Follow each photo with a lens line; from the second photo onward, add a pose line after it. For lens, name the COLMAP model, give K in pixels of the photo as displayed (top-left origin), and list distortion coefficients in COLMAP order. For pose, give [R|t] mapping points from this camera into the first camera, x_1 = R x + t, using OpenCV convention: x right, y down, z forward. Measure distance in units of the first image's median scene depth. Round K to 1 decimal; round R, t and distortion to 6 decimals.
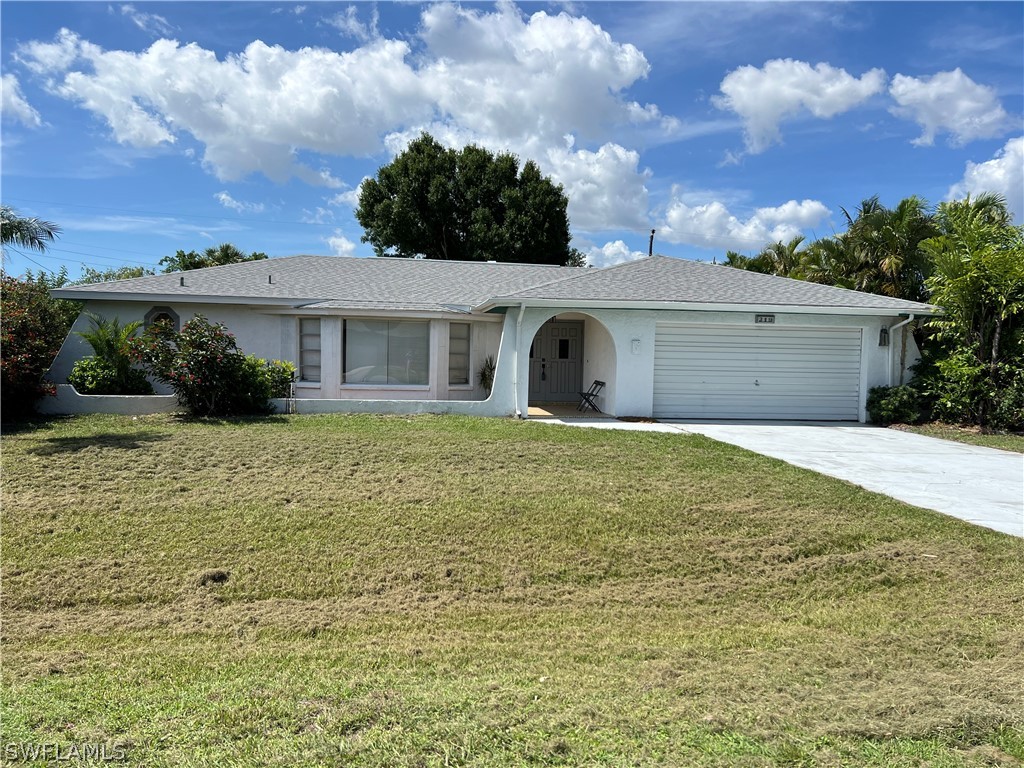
lens RADIAL K [[777.8, 0, 511.8], [0, 777.8, 383.3], [0, 0, 1]] dist [0.023770, -0.033792]
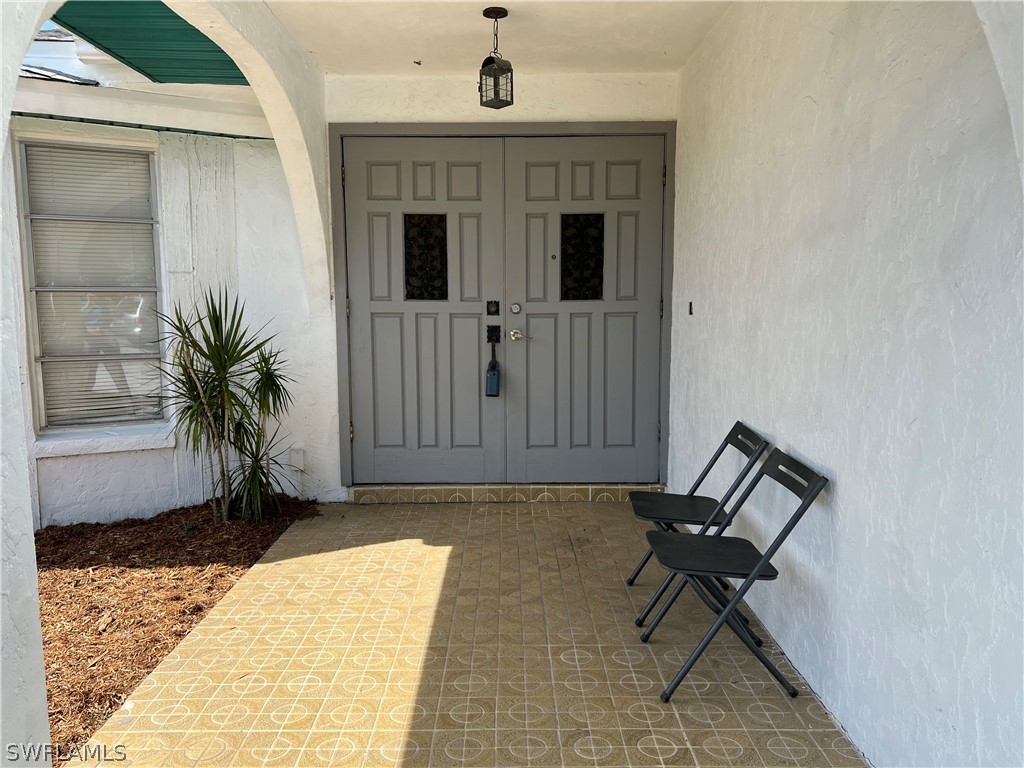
lens RADIAL K [[777.8, 0, 513.2], [0, 777.8, 385.3], [0, 0, 1]] dist [0.023770, -0.033792]
pose [[0.993192, -0.010135, -0.116047, 0.072967], [0.016645, 0.998333, 0.055270, -0.019602], [0.115293, -0.056825, 0.991705, 0.772753]]
